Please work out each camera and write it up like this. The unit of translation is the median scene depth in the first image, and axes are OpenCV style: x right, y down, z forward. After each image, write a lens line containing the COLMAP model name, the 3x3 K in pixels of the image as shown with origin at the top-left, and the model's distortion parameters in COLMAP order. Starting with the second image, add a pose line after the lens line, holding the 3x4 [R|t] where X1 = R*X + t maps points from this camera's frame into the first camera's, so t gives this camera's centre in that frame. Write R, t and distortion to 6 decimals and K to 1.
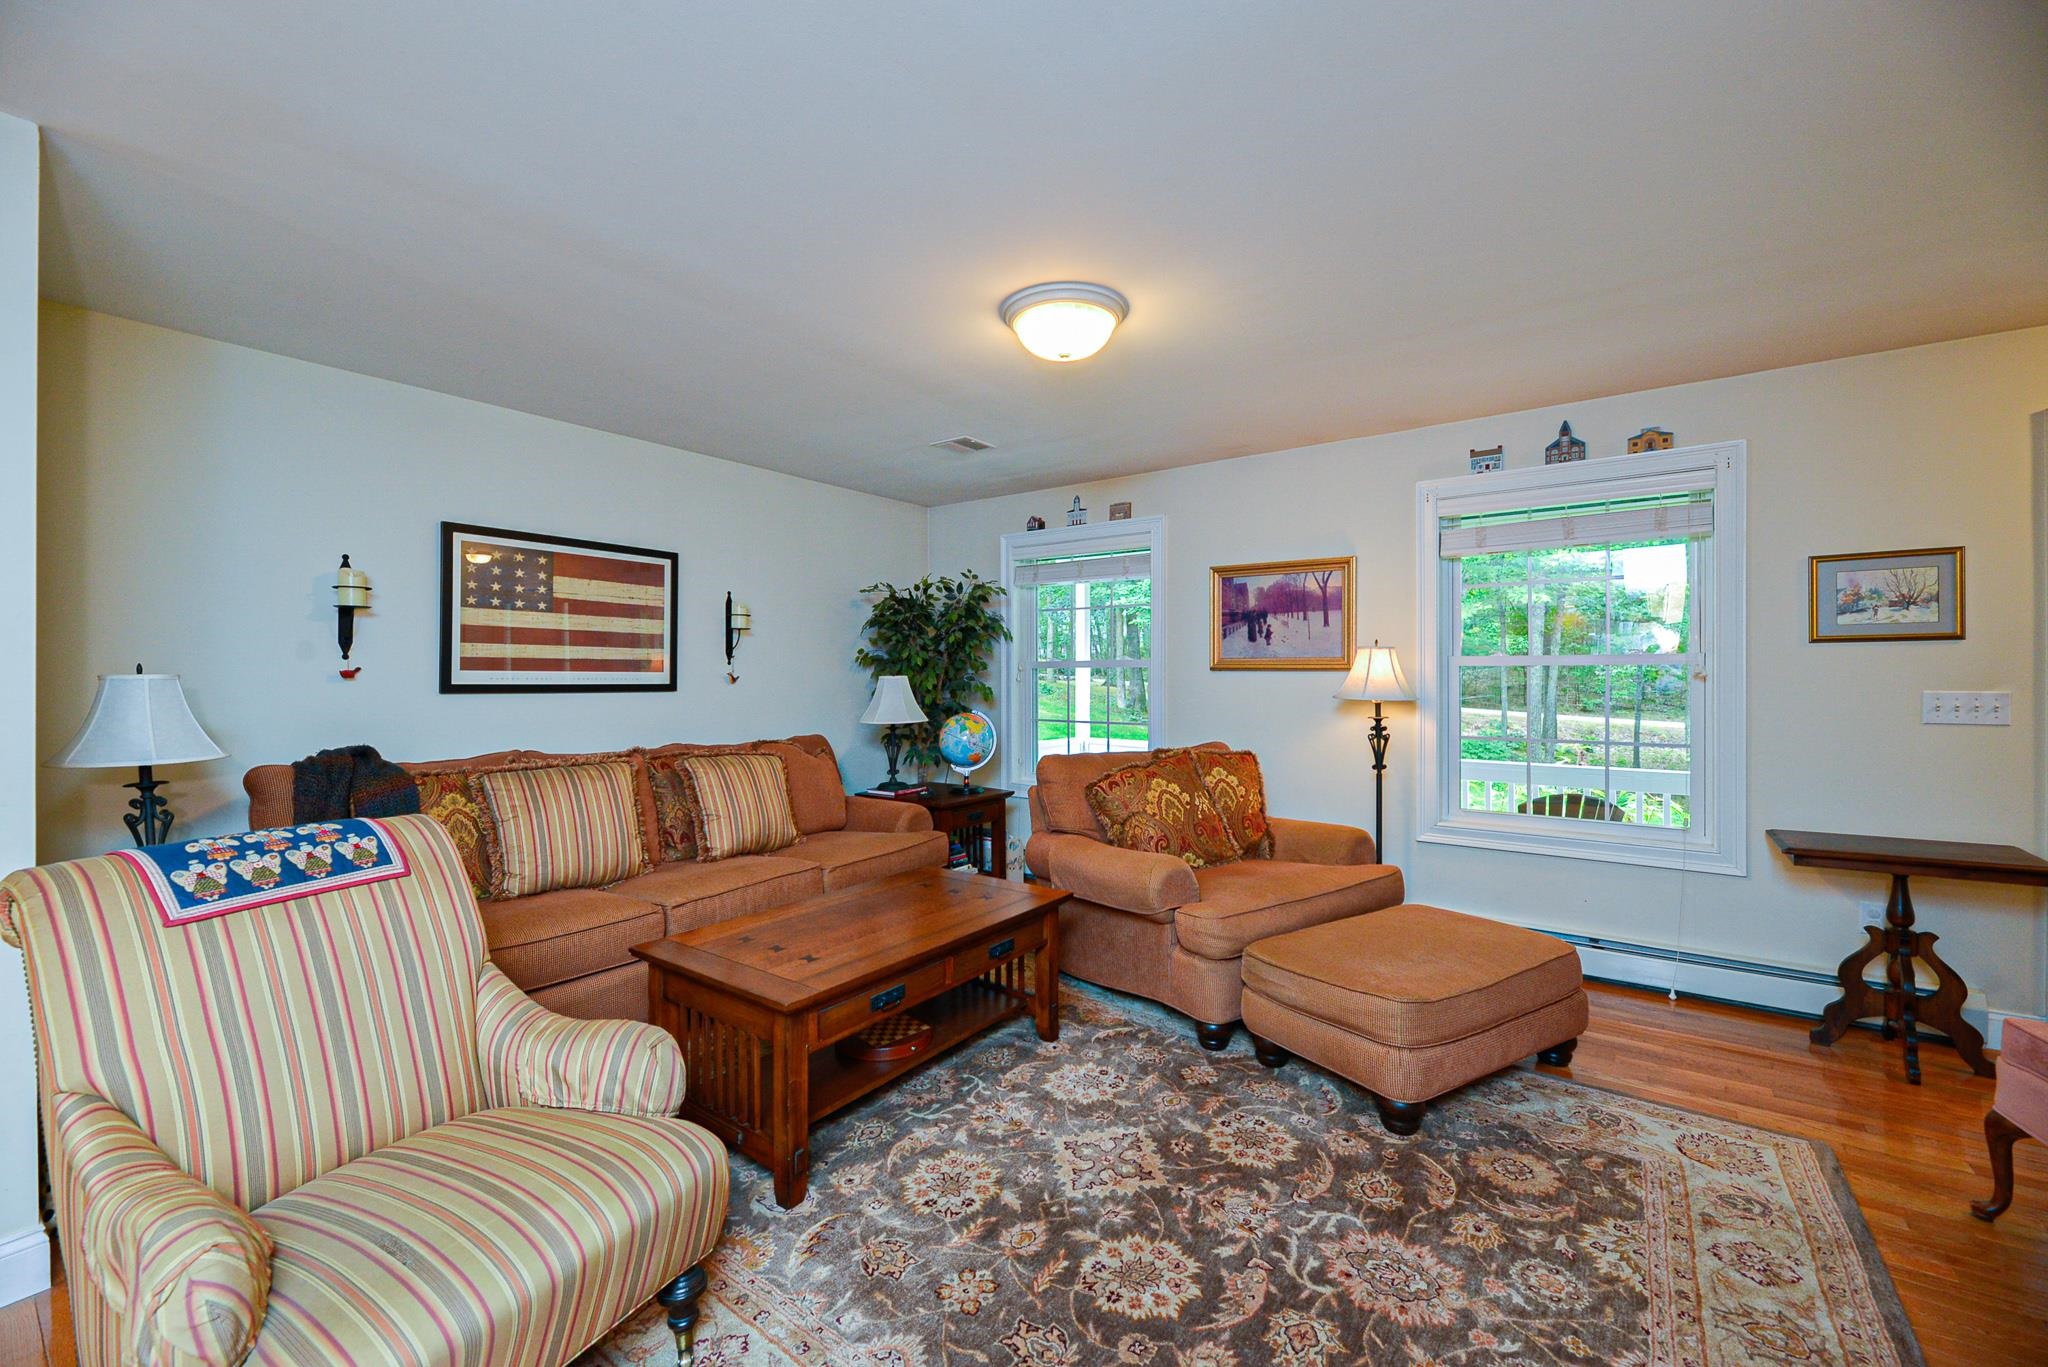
lens RADIAL K [[826.7, 0, 1018.8], [0, 826.7, 678.3], [0, 0, 1]] dist [-0.001969, -0.000949]
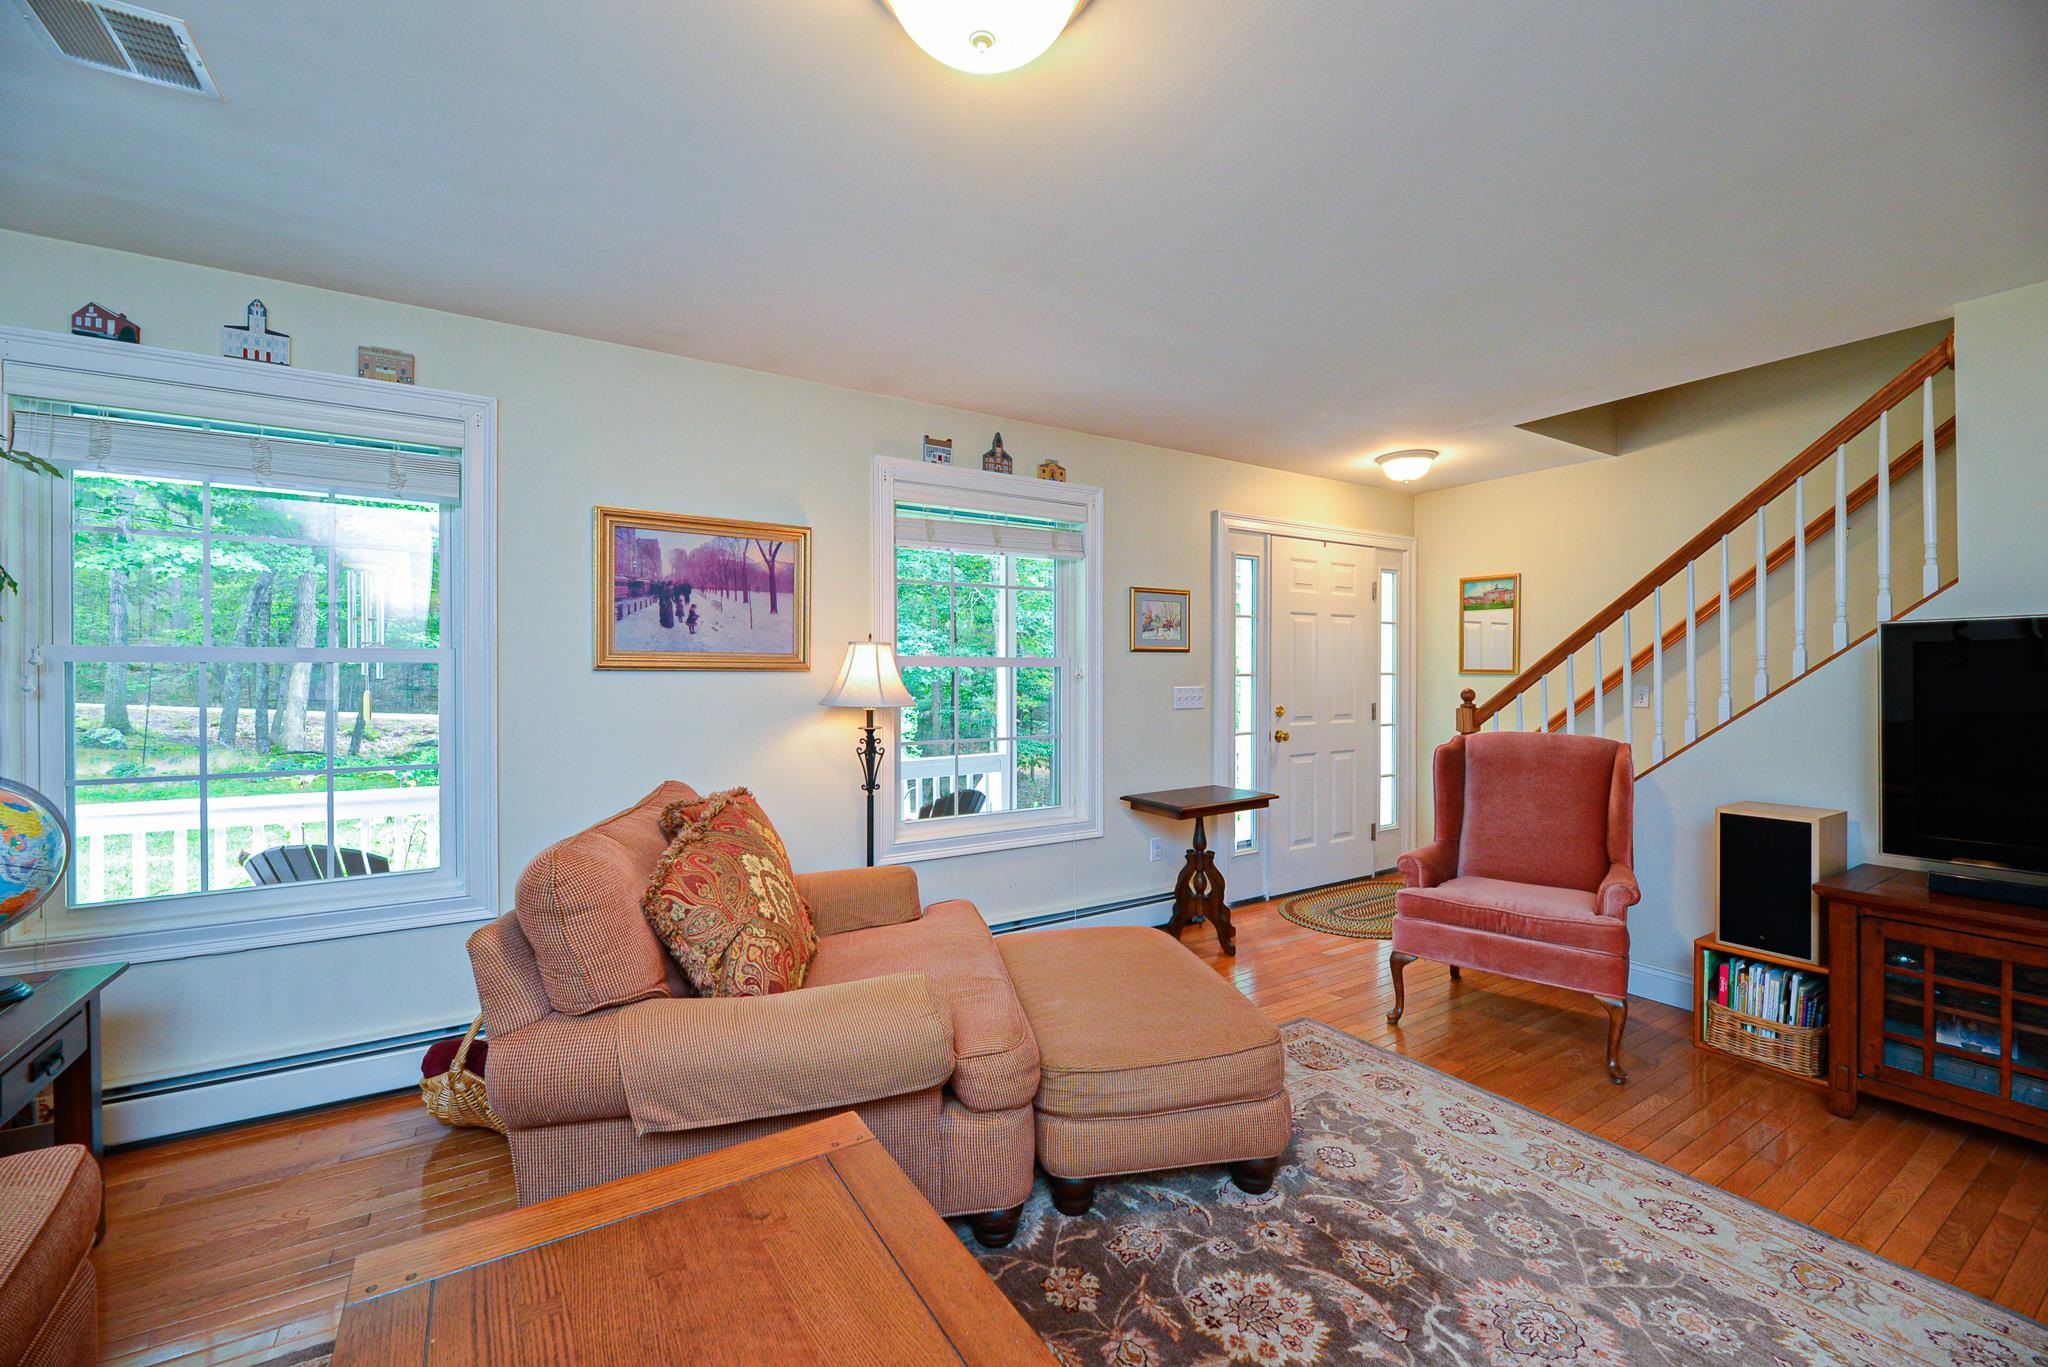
lens RADIAL K [[824.8, 0, 1022.4], [0, 824.8, 677.4], [0, 0, 1]] dist [-0.004438, -0.000648]
pose [[0.362006, -0.002968, 0.932171, -0.298666], [0.003239, 0.999993, 0.001926, -0.004569], [-0.932170, 0.002322, 0.362013, 0.592616]]
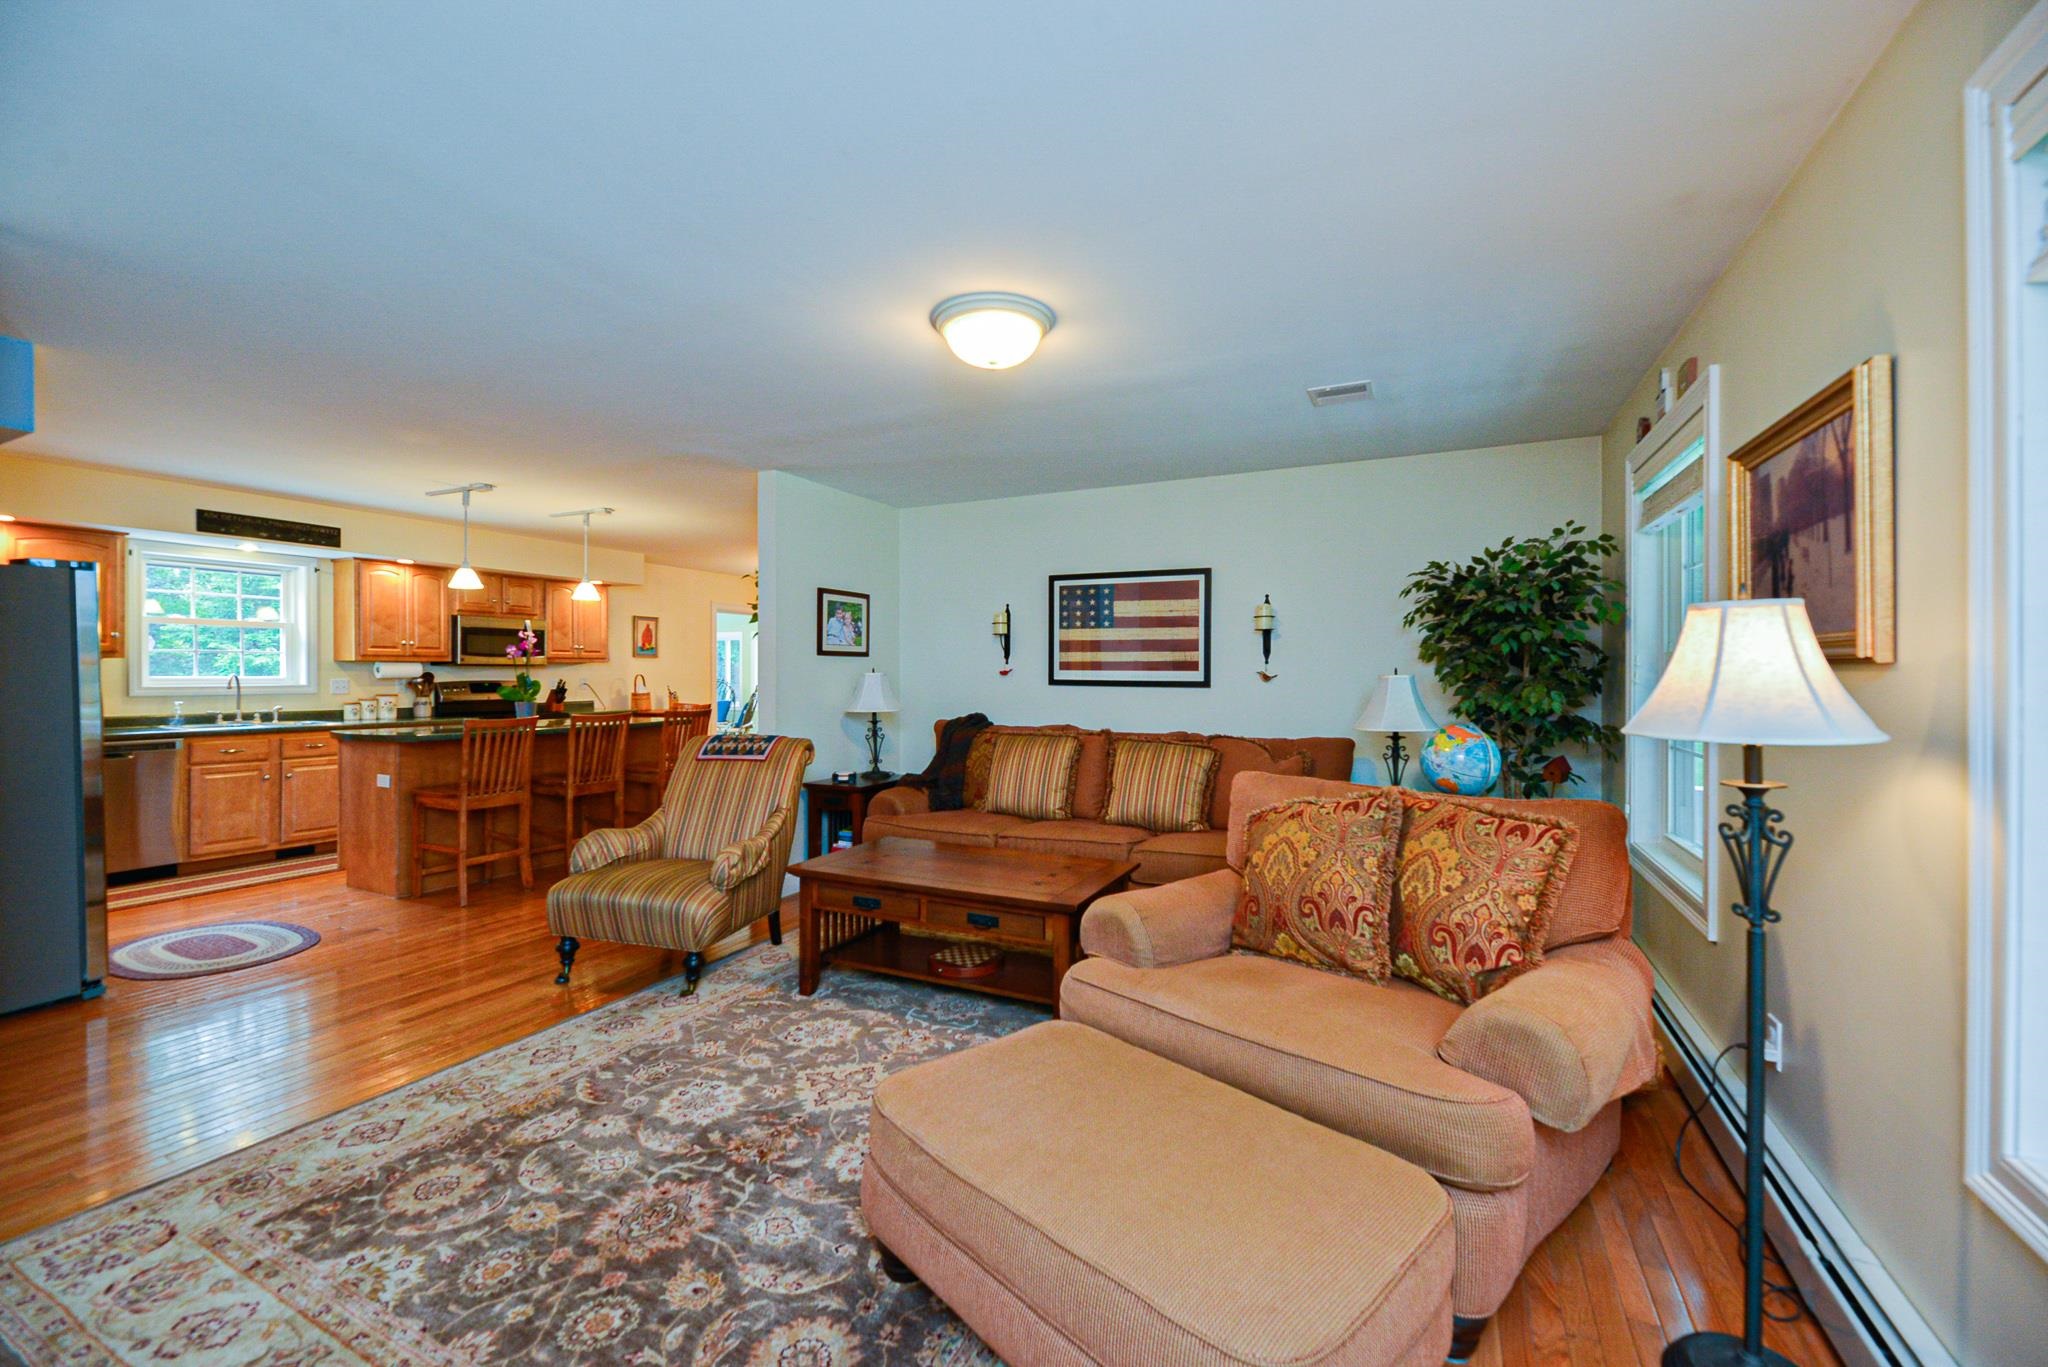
lens RADIAL K [[826.7, 0, 1018.8], [0, 826.7, 678.3], [0, 0, 1]] dist [-0.001969, -0.000949]
pose [[0.183248, 0.006043, -0.983048, 0.798500], [-0.005279, 0.999973, 0.005163, -0.002494], [0.983053, 0.004244, 0.183275, 0.626577]]
